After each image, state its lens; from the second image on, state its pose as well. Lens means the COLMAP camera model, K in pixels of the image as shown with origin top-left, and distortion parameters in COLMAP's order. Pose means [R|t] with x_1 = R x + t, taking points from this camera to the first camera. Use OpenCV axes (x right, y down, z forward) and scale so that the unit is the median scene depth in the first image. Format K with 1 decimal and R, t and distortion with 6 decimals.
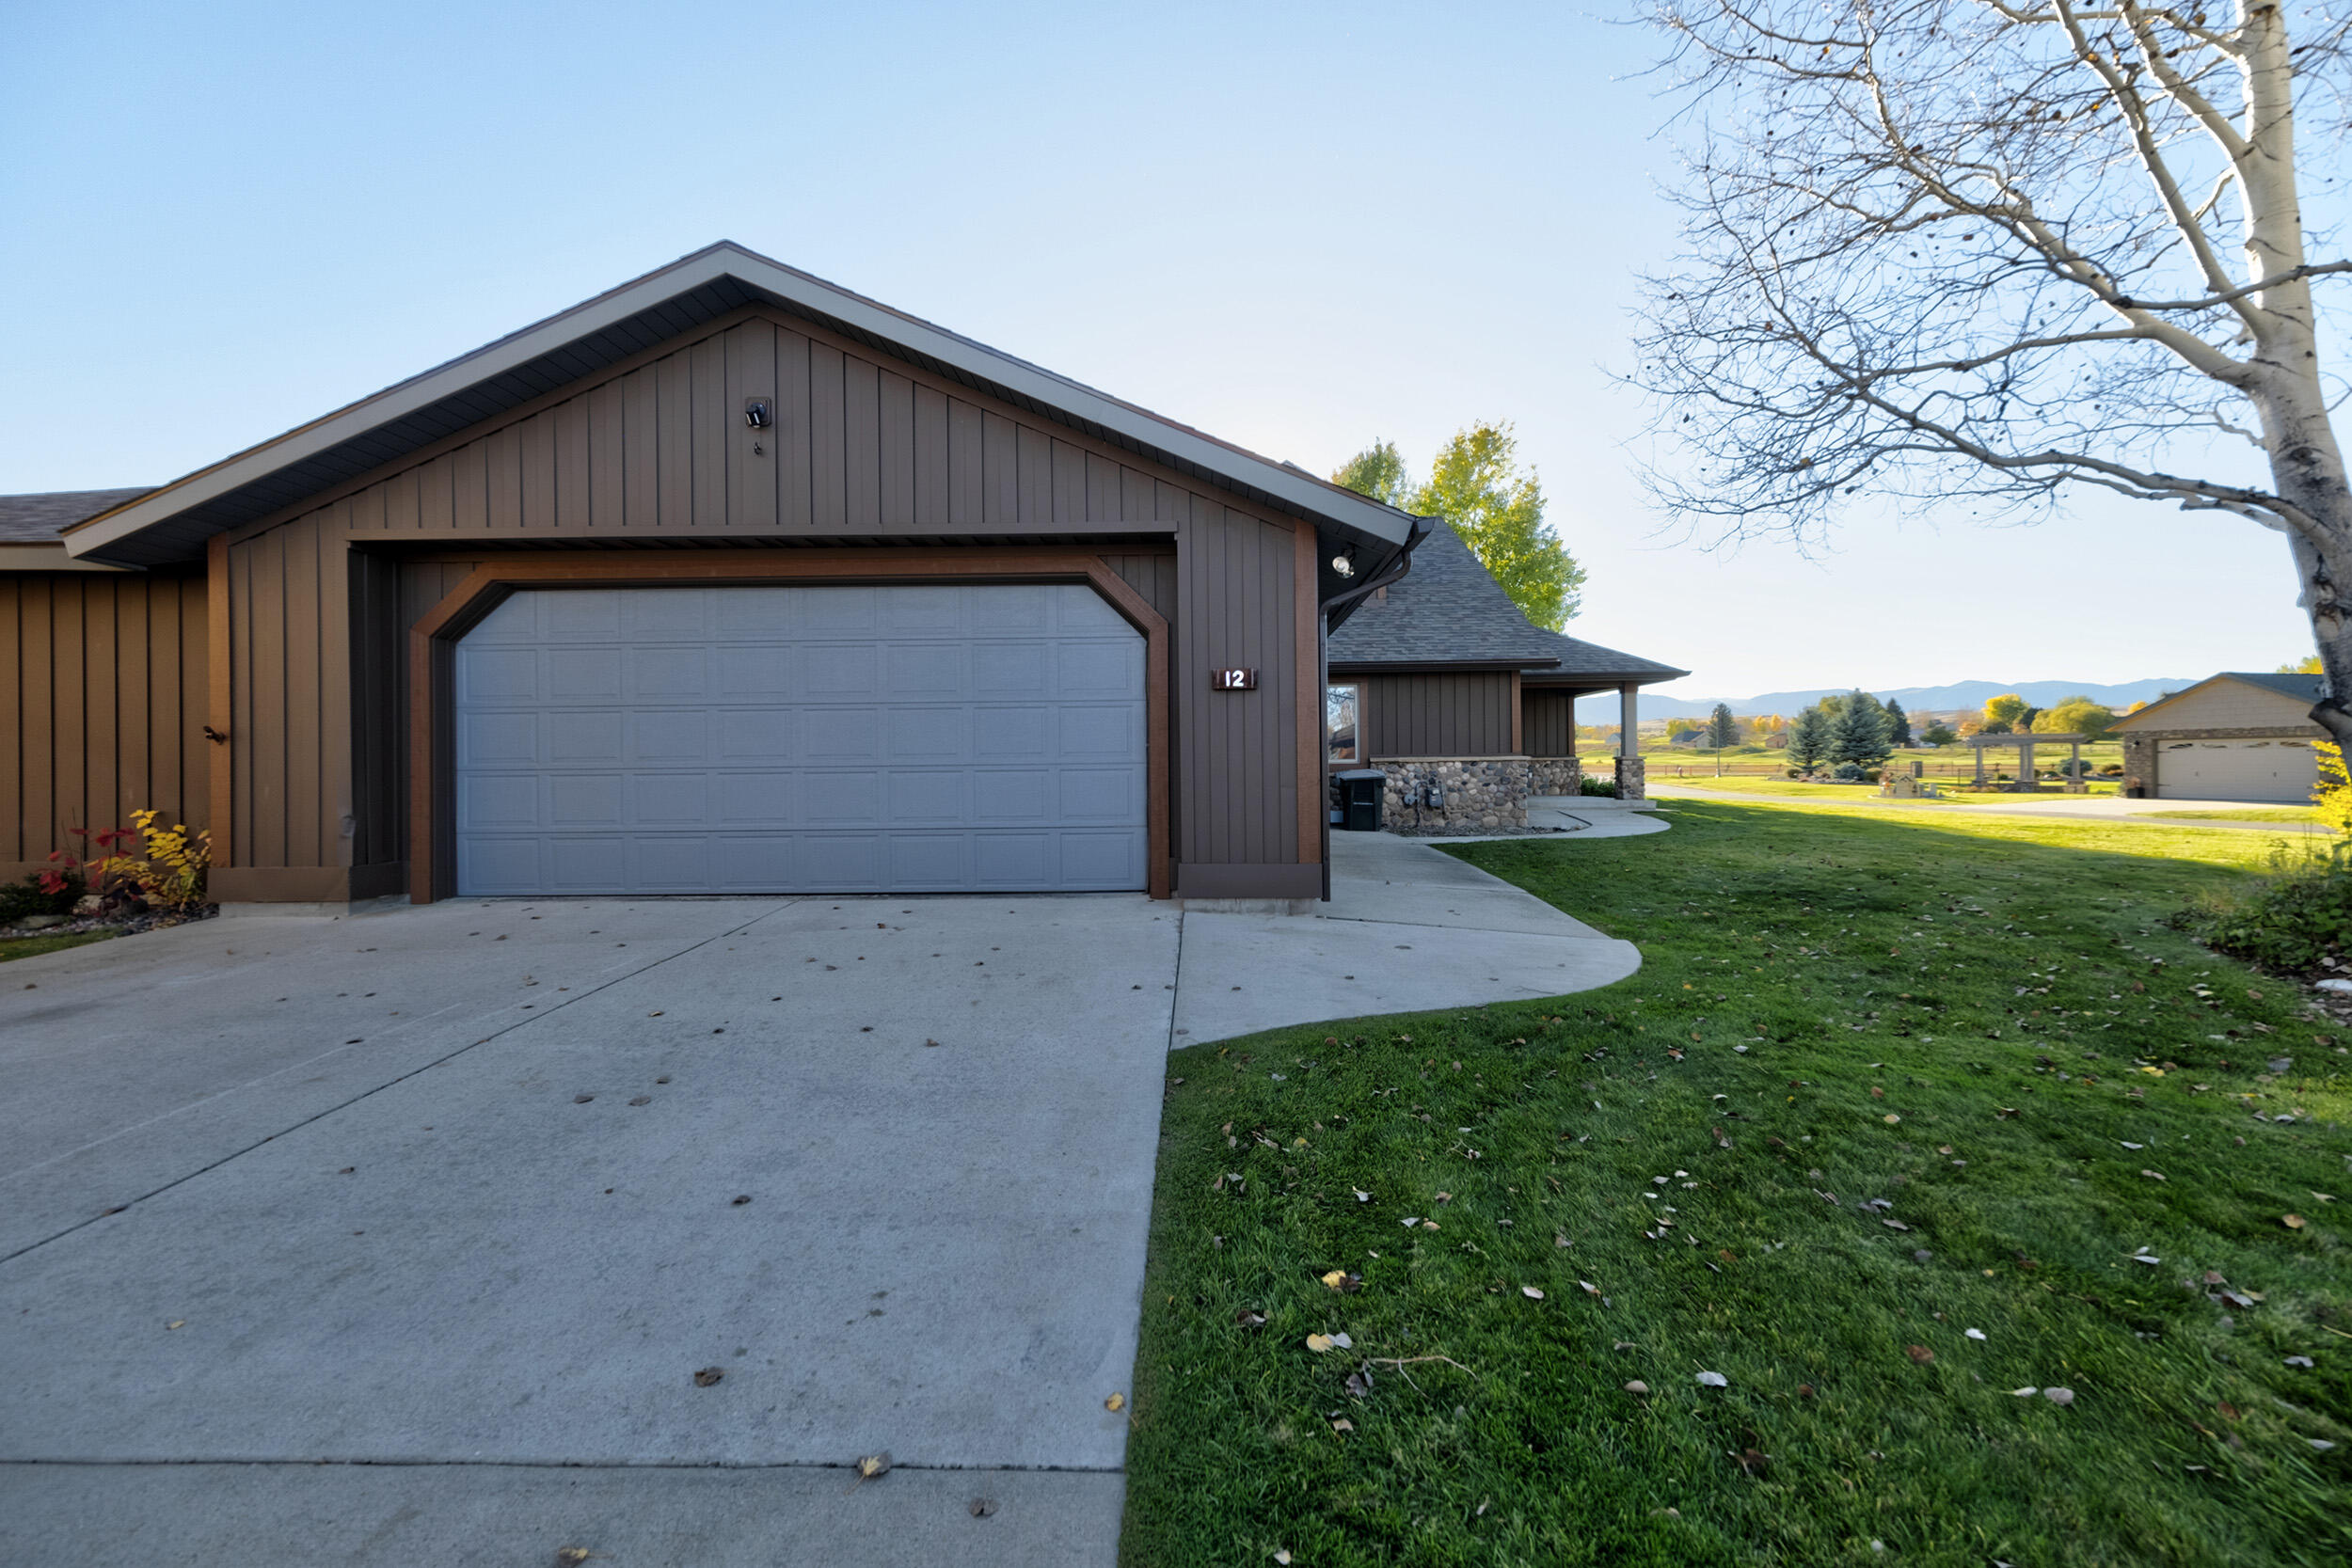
lens RADIAL K [[951.5, 0, 1178.2], [0, 951.5, 774.2], [0, 0, 1]] dist [0.022333, -0.000143]
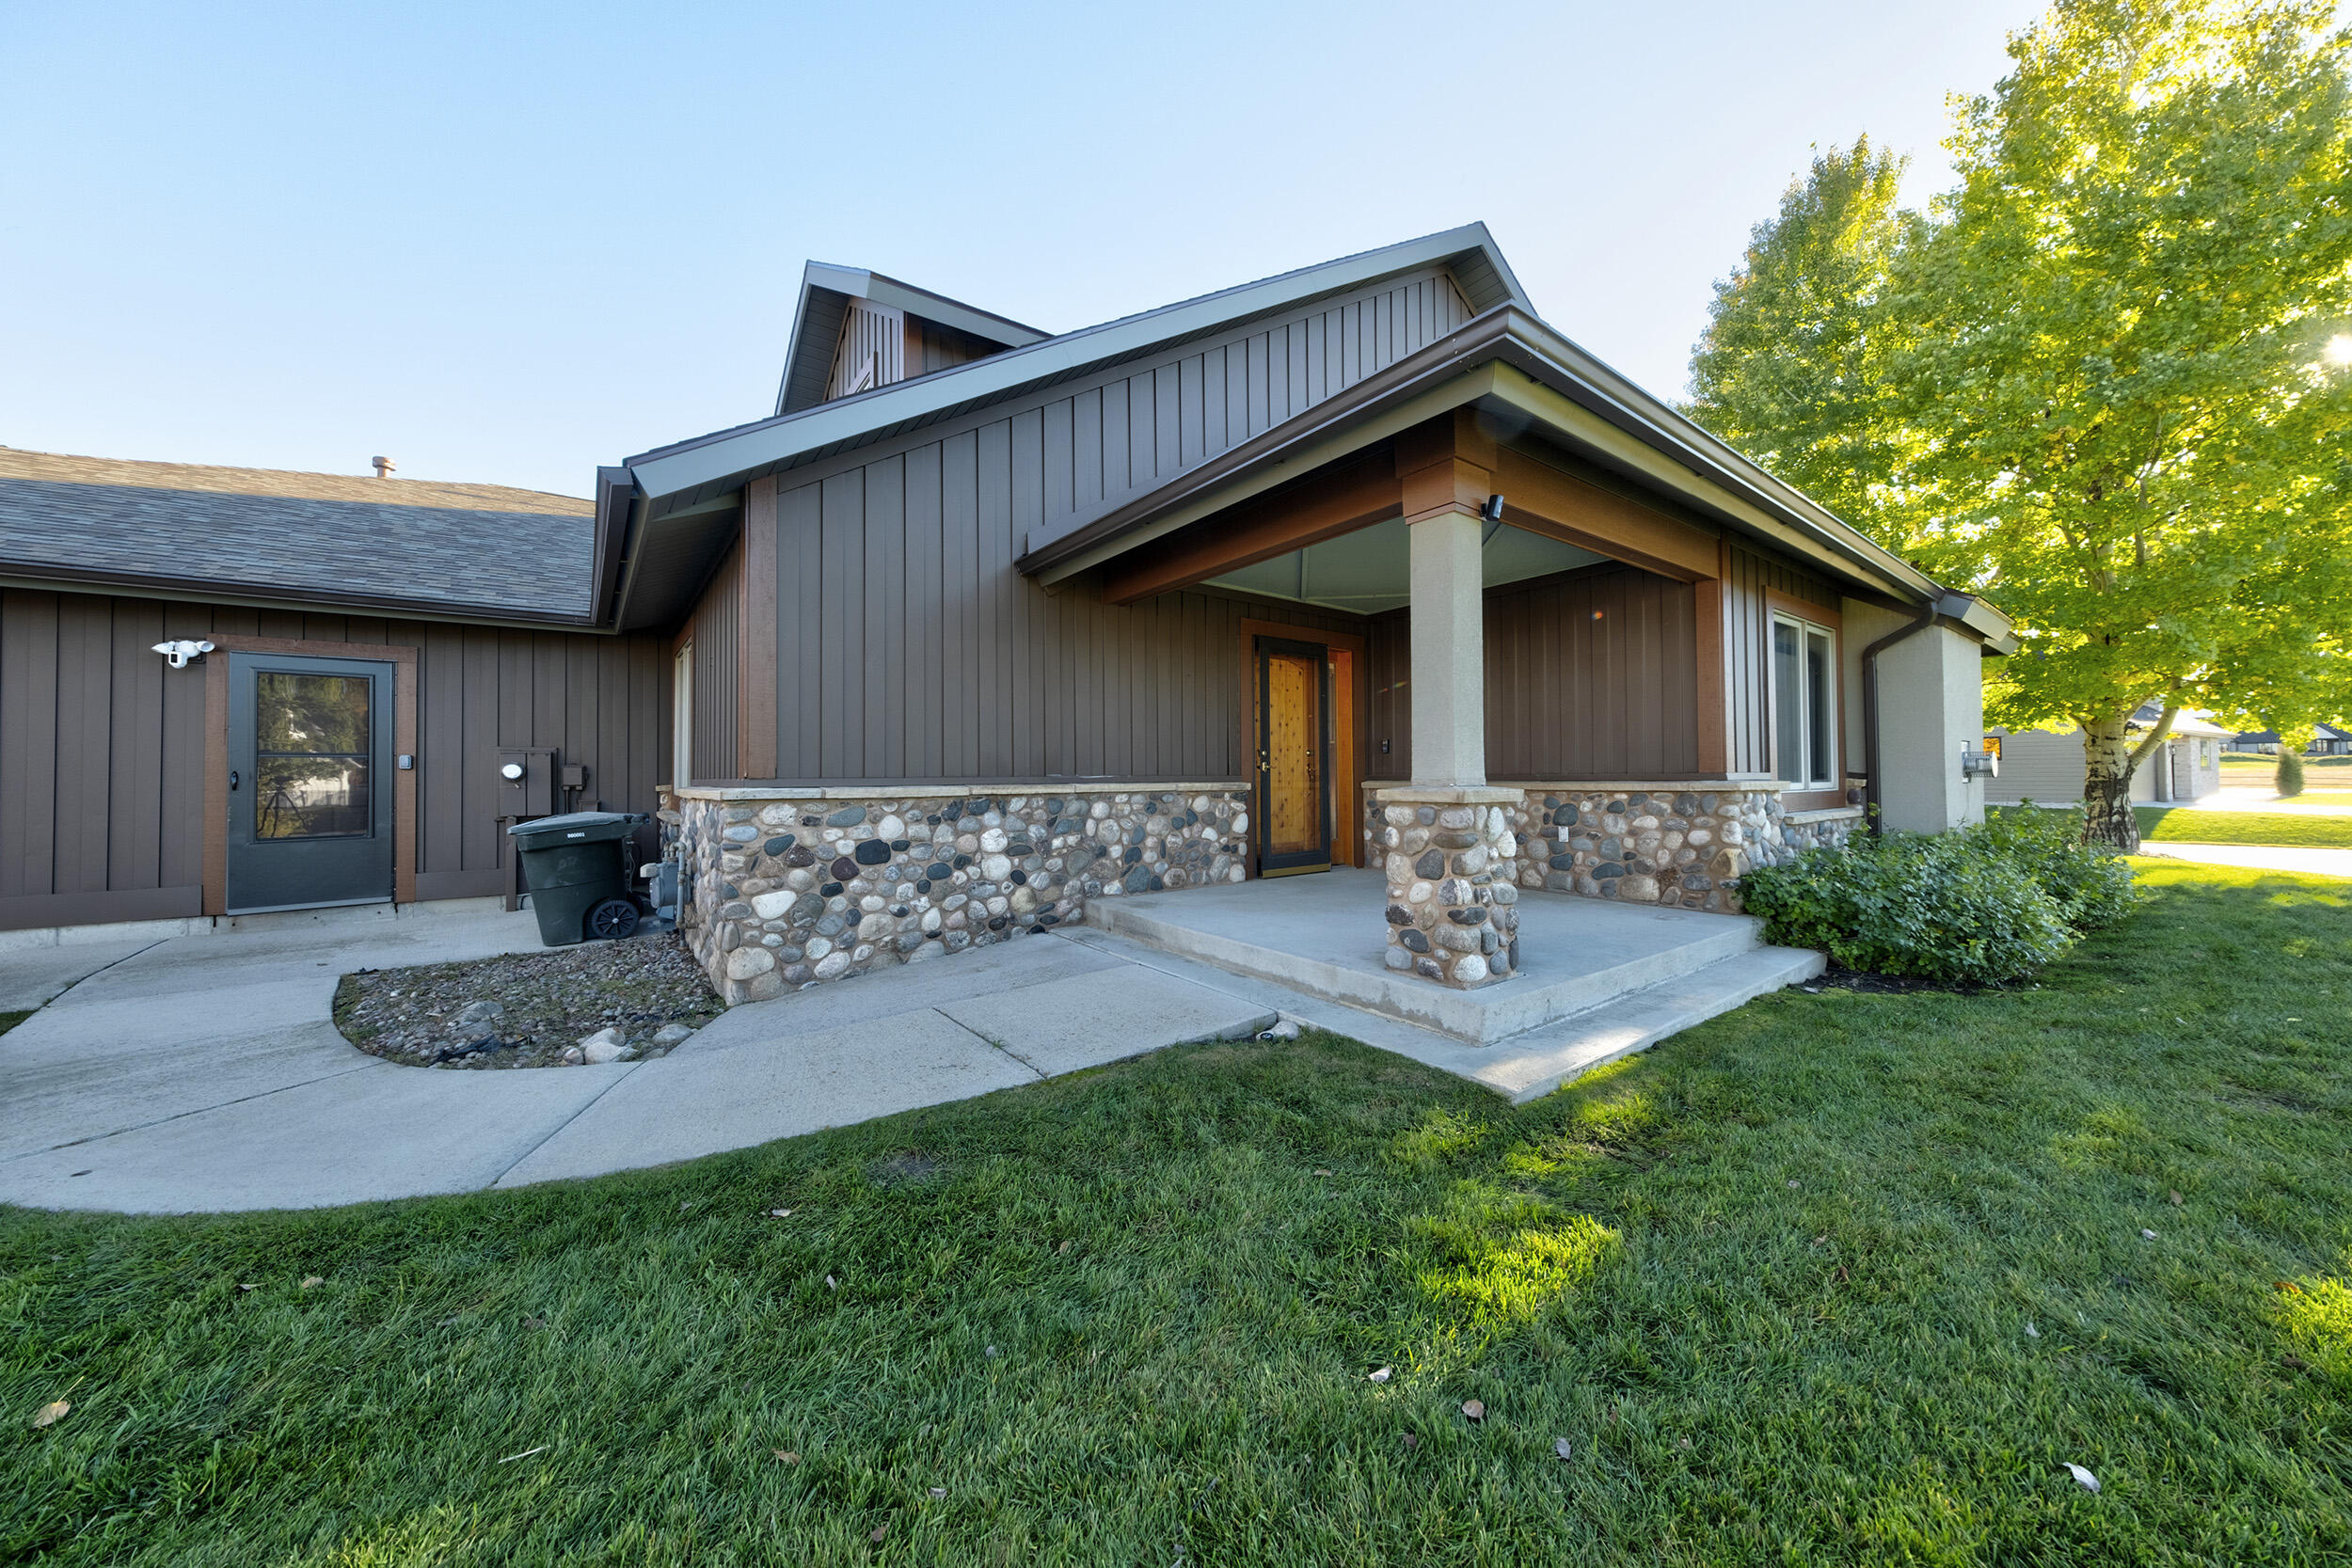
lens RADIAL K [[796.3, 0, 1187.0], [0, 796.3, 767.7], [0, 0, 1]] dist [0.004654, -0.000649]
pose [[0.622130, -0.005941, -0.782891, 0.531586], [-0.006768, 0.999893, -0.012967, -0.018821], [0.782884, 0.013366, 0.622024, 0.755644]]
